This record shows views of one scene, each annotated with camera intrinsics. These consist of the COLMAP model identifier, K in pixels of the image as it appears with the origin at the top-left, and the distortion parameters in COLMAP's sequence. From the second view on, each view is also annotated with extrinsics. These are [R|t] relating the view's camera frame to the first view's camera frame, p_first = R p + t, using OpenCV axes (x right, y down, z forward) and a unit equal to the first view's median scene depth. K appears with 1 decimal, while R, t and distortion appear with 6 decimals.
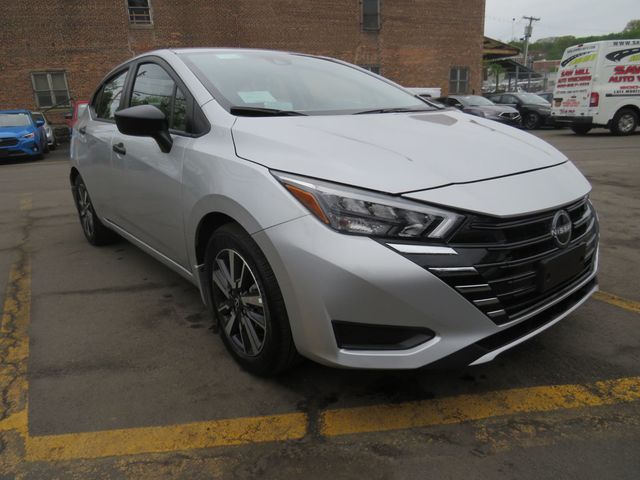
lens RADIAL K [[460.8, 0, 306.6], [0, 460.8, 255.3], [0, 0, 1]] dist [-0.057668, 0.037181]
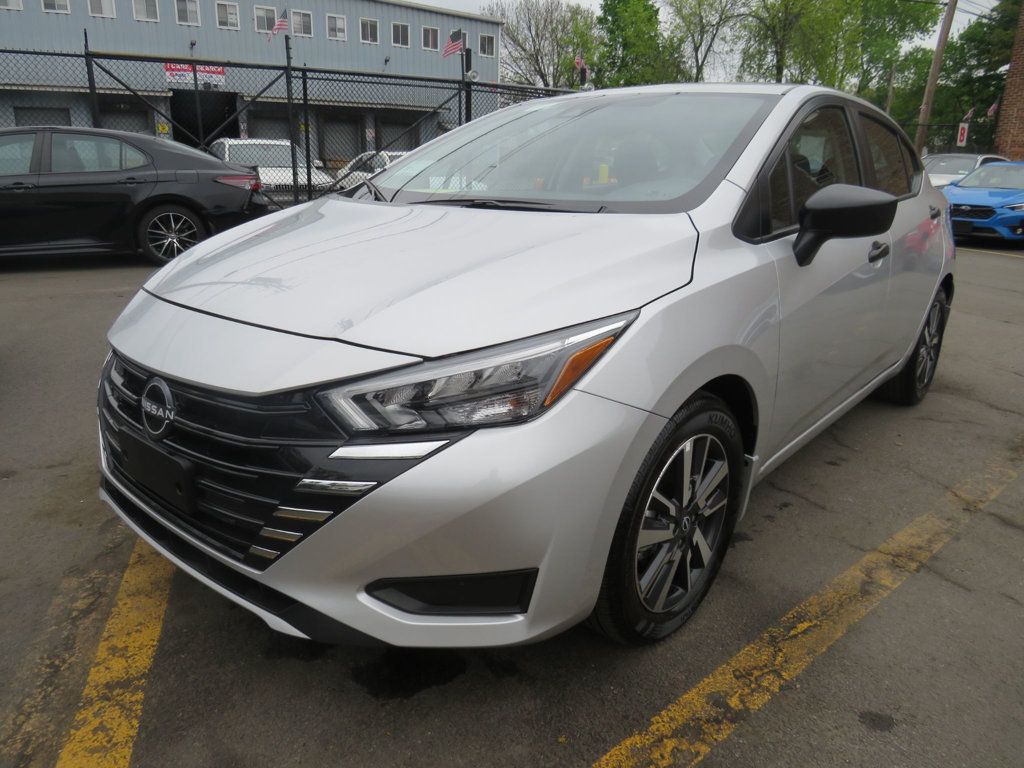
lens RADIAL K [[737.3, 0, 504.6], [0, 737.3, 402.2], [0, 0, 1]] dist [-0.057668, 0.037181]
pose [[0.183695, 0.344149, -0.920770, 1.409033], [-0.325295, 0.905215, 0.273439, -0.441438], [0.927599, 0.249292, 0.278234, 1.051166]]
